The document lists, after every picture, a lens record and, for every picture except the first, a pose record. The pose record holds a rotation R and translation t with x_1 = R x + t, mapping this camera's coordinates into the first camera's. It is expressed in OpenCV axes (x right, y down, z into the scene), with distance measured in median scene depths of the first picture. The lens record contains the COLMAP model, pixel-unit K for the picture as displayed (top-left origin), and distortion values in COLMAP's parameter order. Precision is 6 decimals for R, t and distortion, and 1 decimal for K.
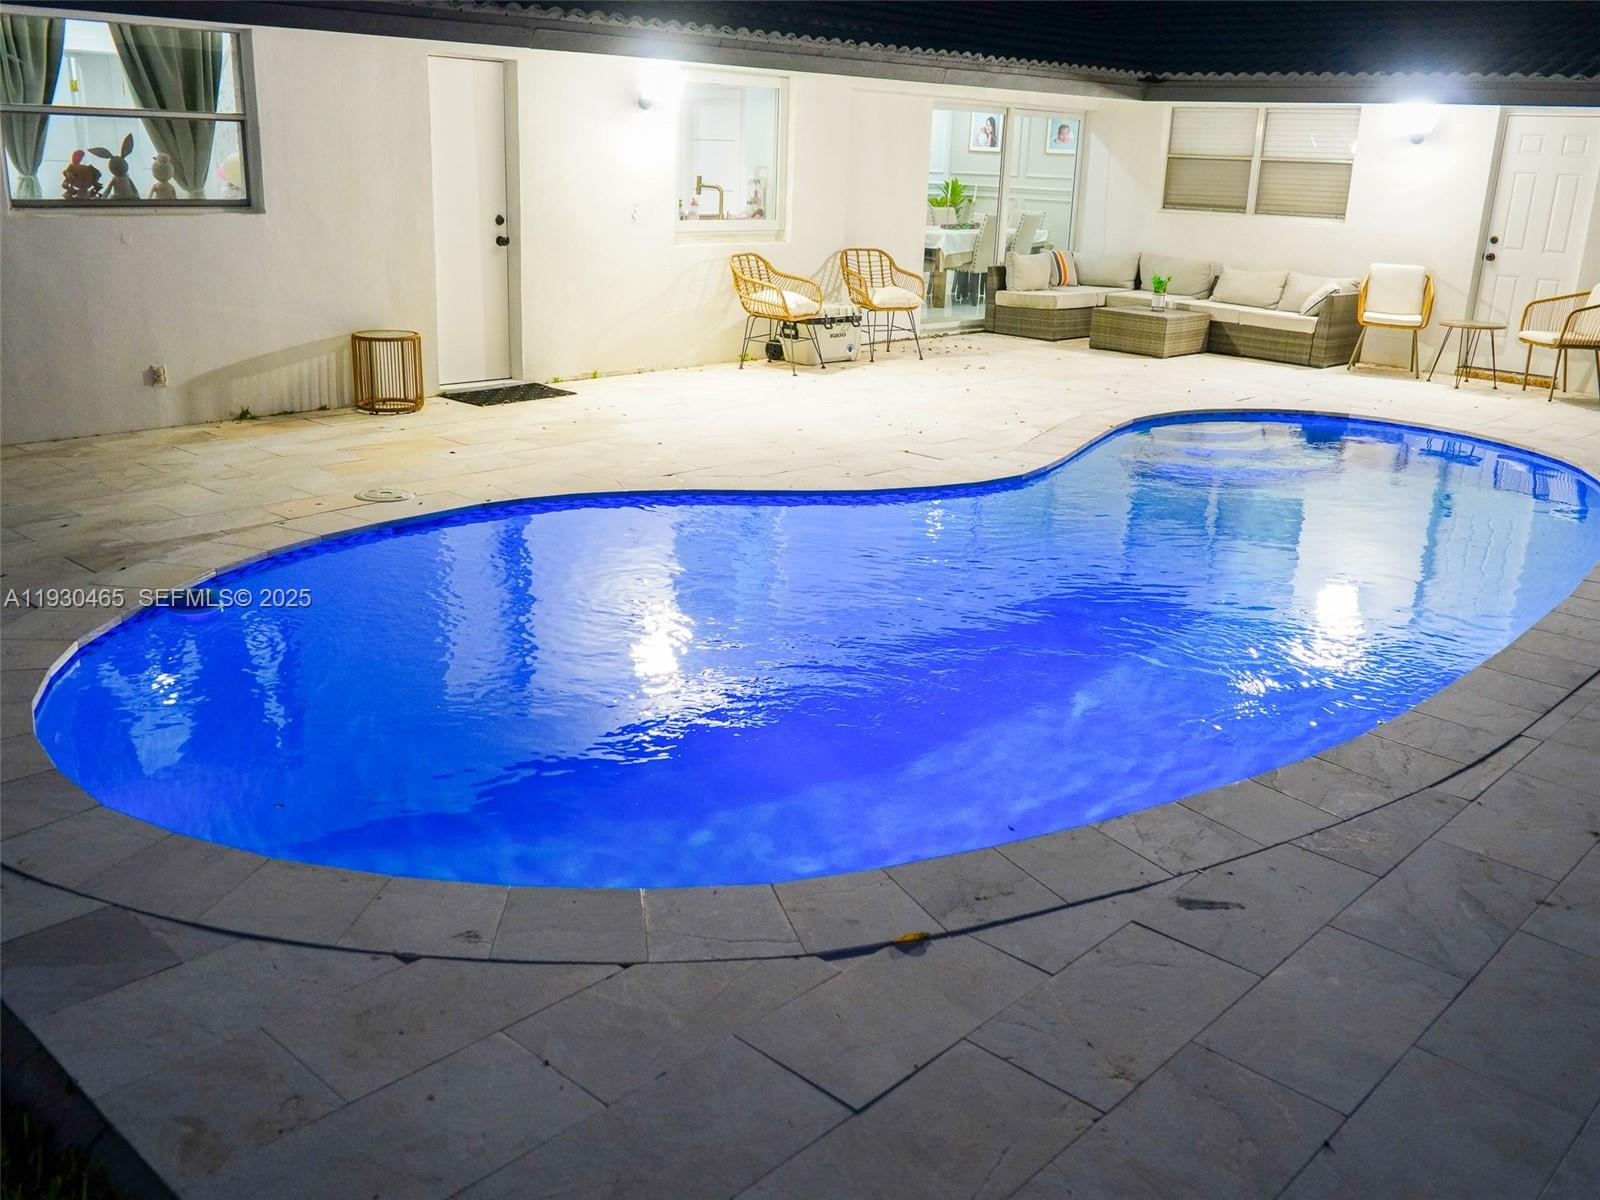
lens RADIAL K [[1428.3, 0, 800.0], [0, 1428.3, 600.0], [0, 0, 1]] dist [-0.024014, 0.015763]
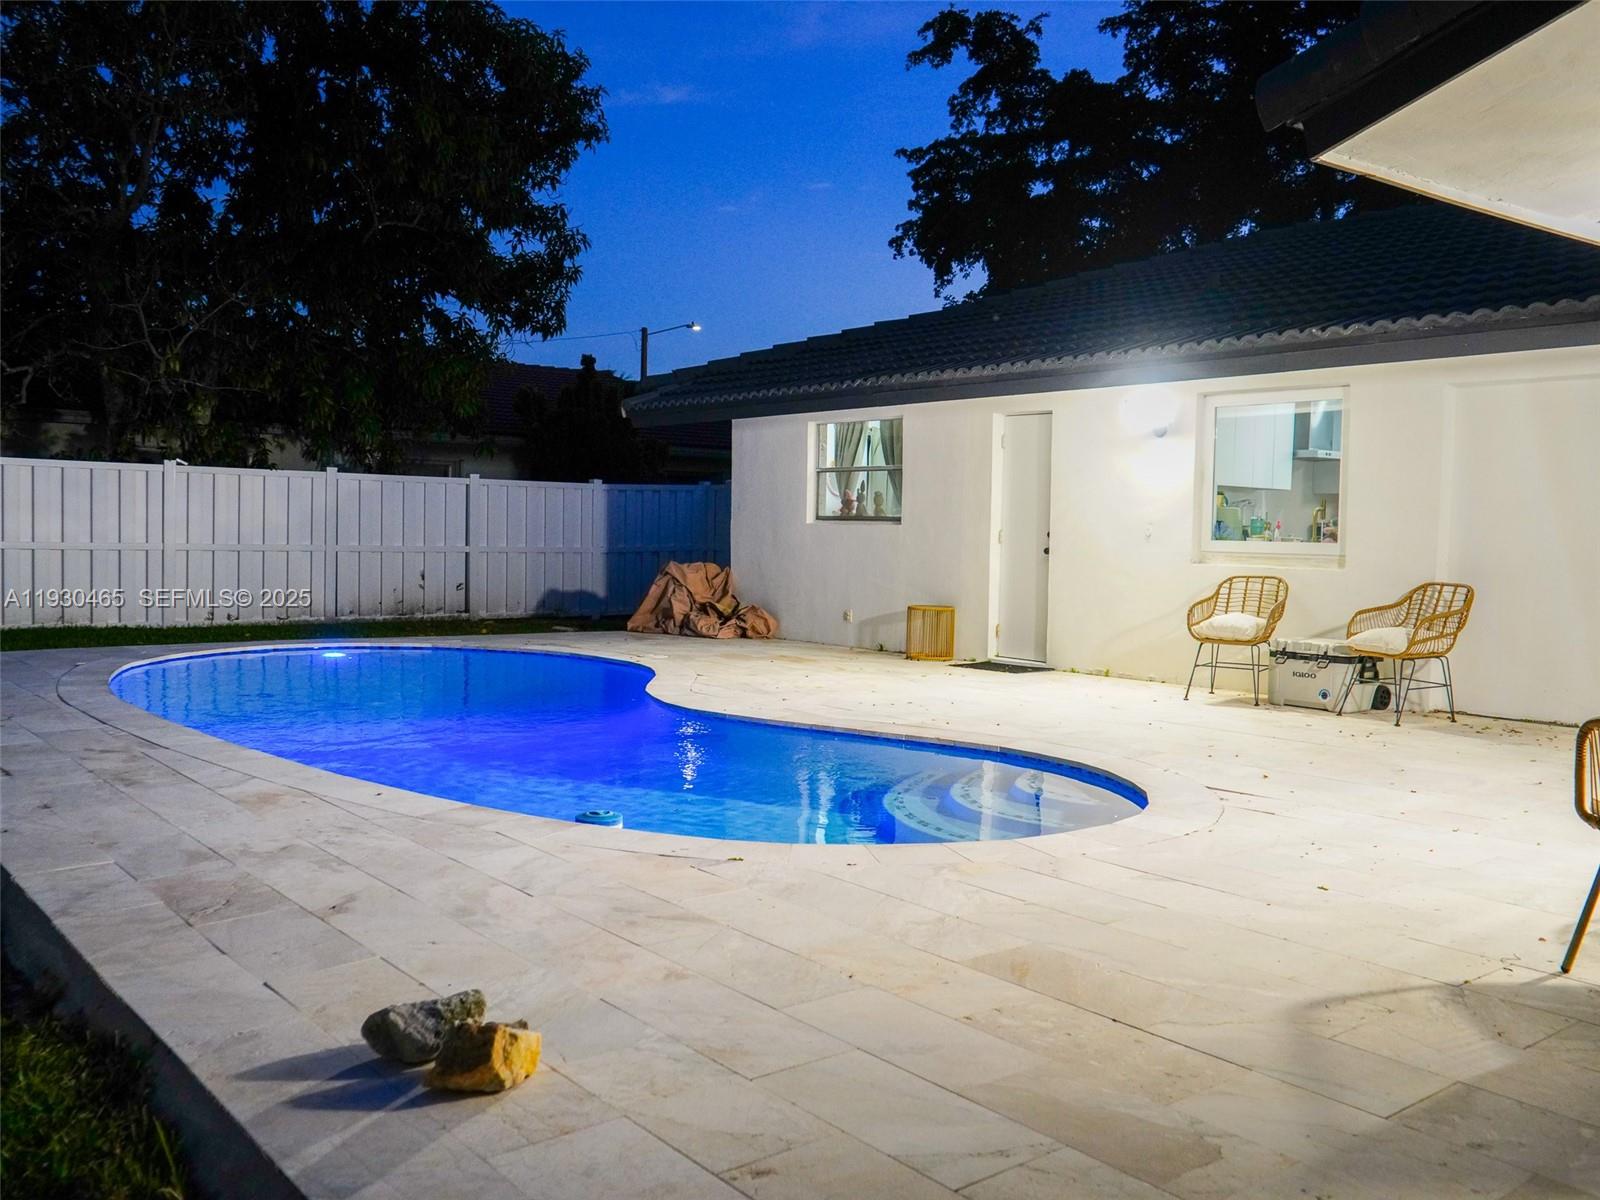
lens RADIAL K [[1428.3, 0, 800.0], [0, 1428.3, 600.0], [0, 0, 1]] dist [-0.024014, 0.015763]
pose [[-0.138283, 0.014315, -0.990289, 0.909753], [-0.320114, 0.945579, 0.058369, -0.187218], [0.937233, 0.325077, -0.126175, 0.844048]]
